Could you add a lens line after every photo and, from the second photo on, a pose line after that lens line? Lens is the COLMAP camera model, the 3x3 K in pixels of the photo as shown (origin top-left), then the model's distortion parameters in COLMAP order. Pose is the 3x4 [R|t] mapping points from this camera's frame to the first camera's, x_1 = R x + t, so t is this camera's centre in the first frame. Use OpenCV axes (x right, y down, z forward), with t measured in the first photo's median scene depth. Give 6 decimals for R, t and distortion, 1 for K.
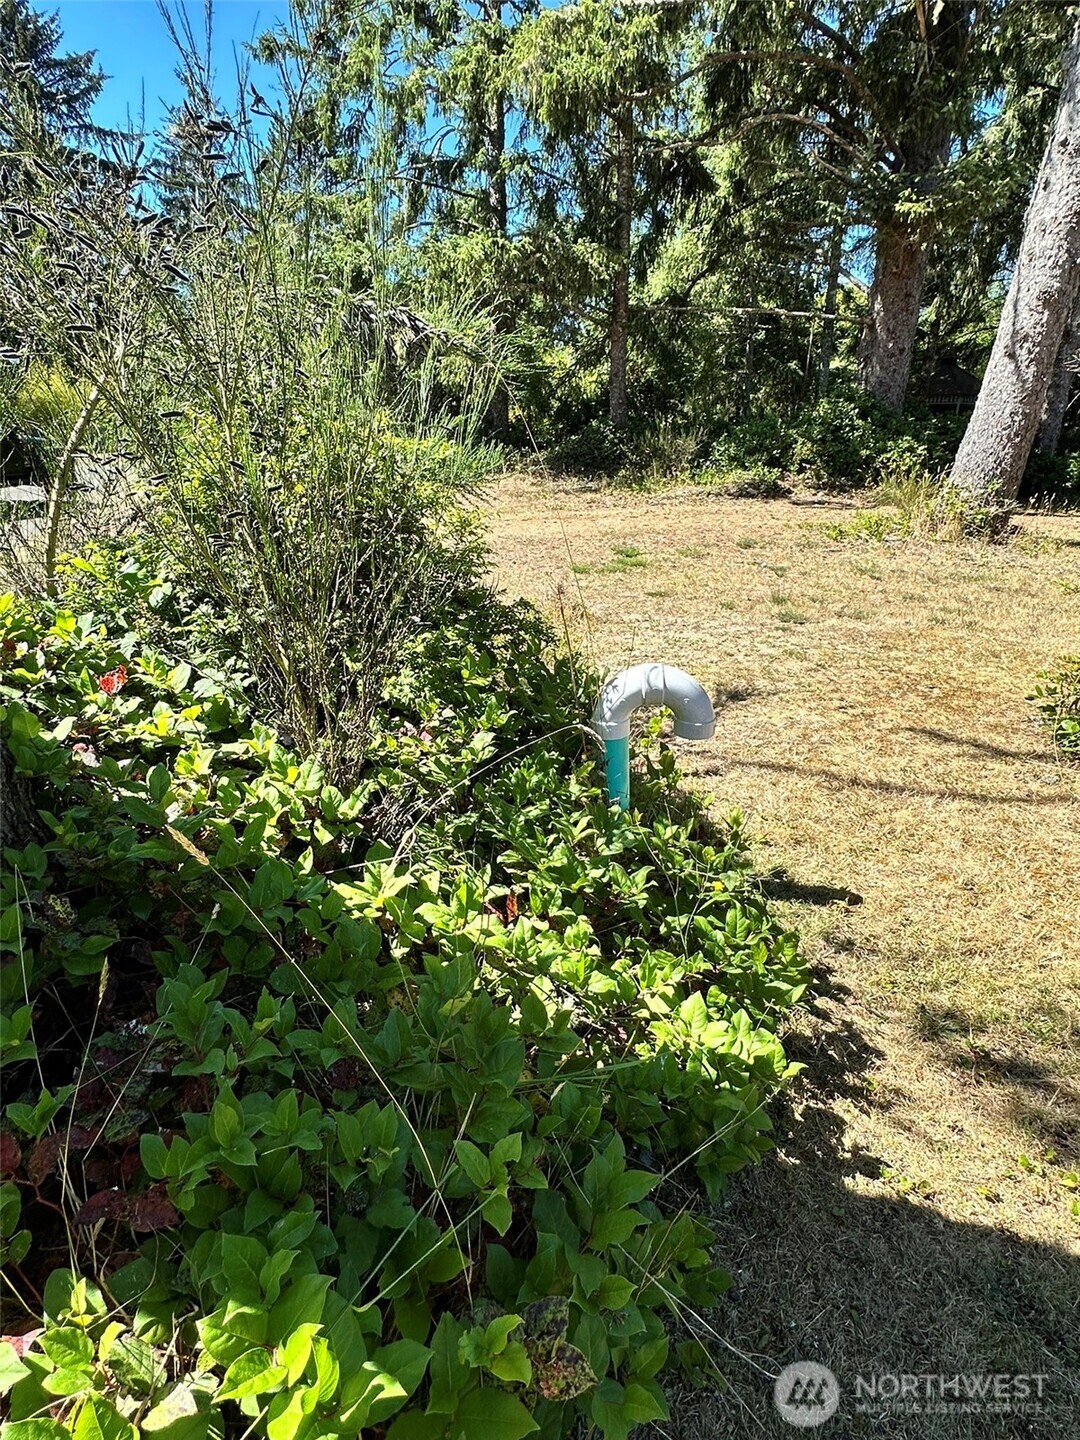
lens RADIAL K [[751.6, 0, 538.4], [0, 751.6, 713.8], [0, 0, 1]] dist [-0.002253, 0.002107]
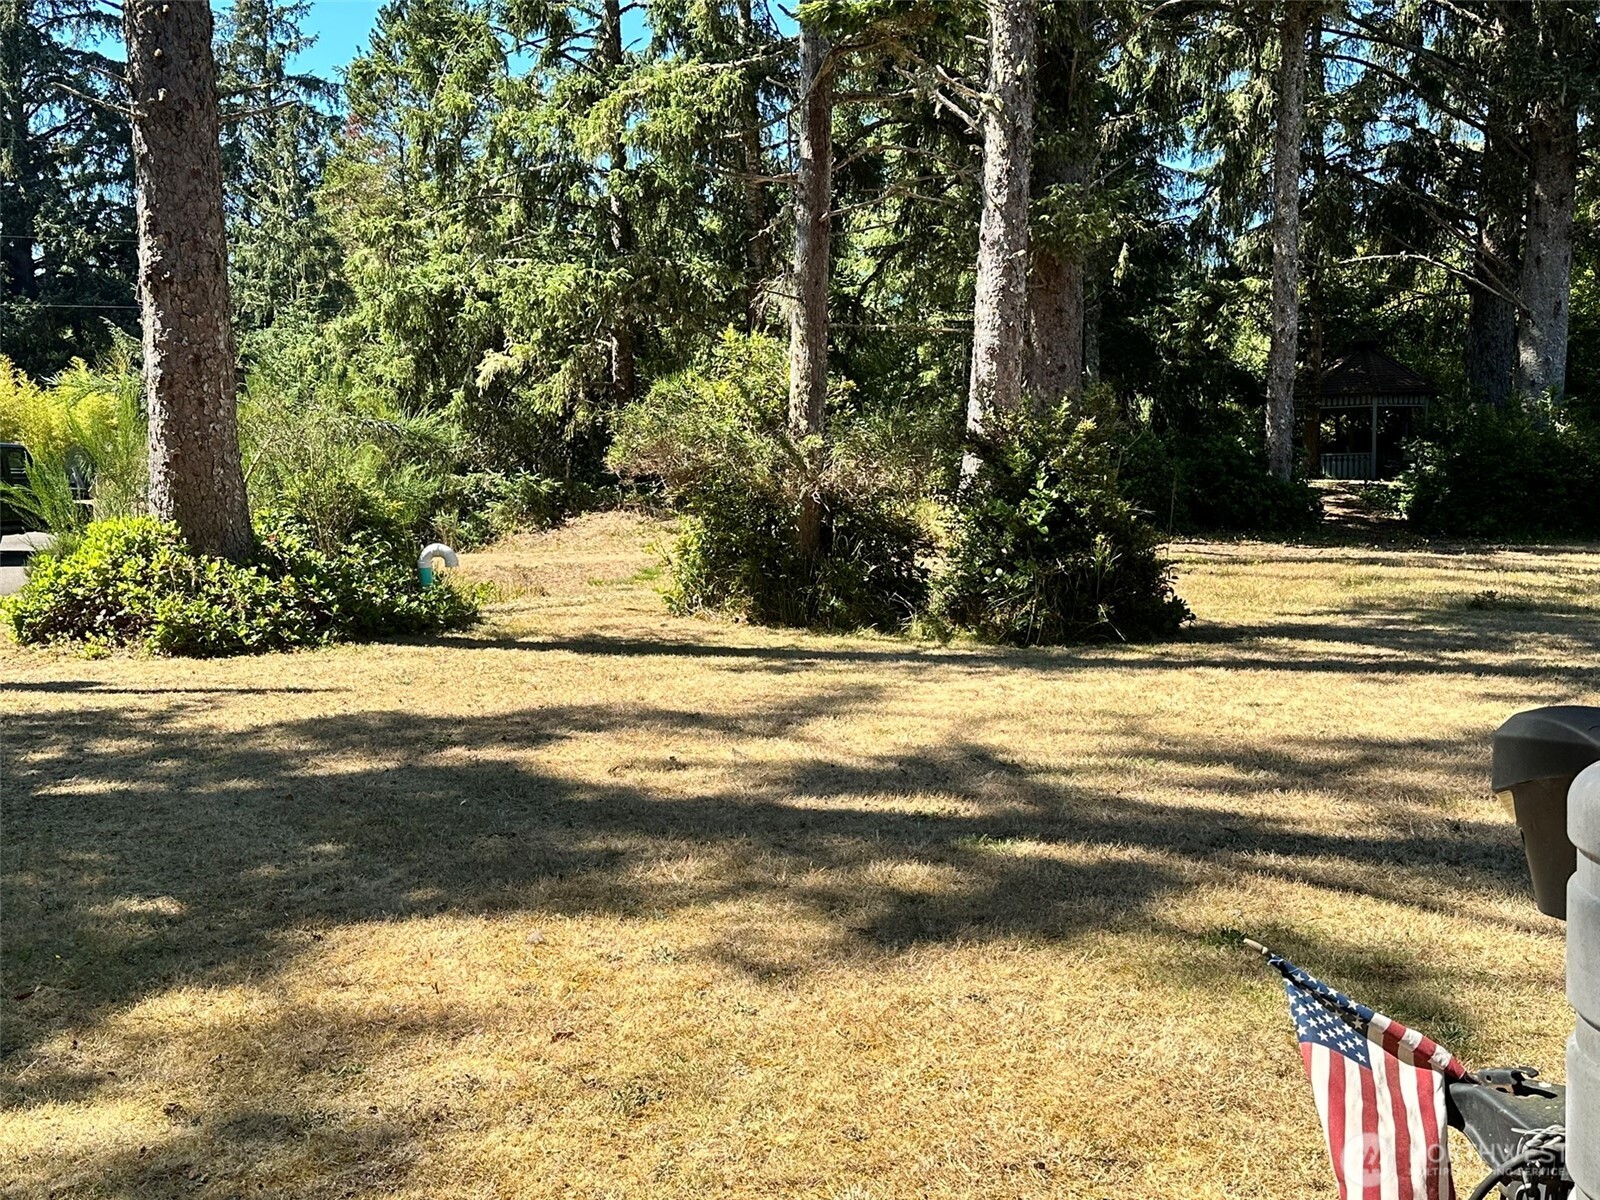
lens RADIAL K [[1678.7, 0, 799.1], [0, 1678.7, 604.2], [0, 0, 1]] dist [0.110996, 0.000000]
pose [[0.997623, -0.011427, -0.067955, 0.288312], [-0.006932, 0.964513, -0.263946, 0.268211], [0.068559, 0.263790, 0.962141, -0.748089]]
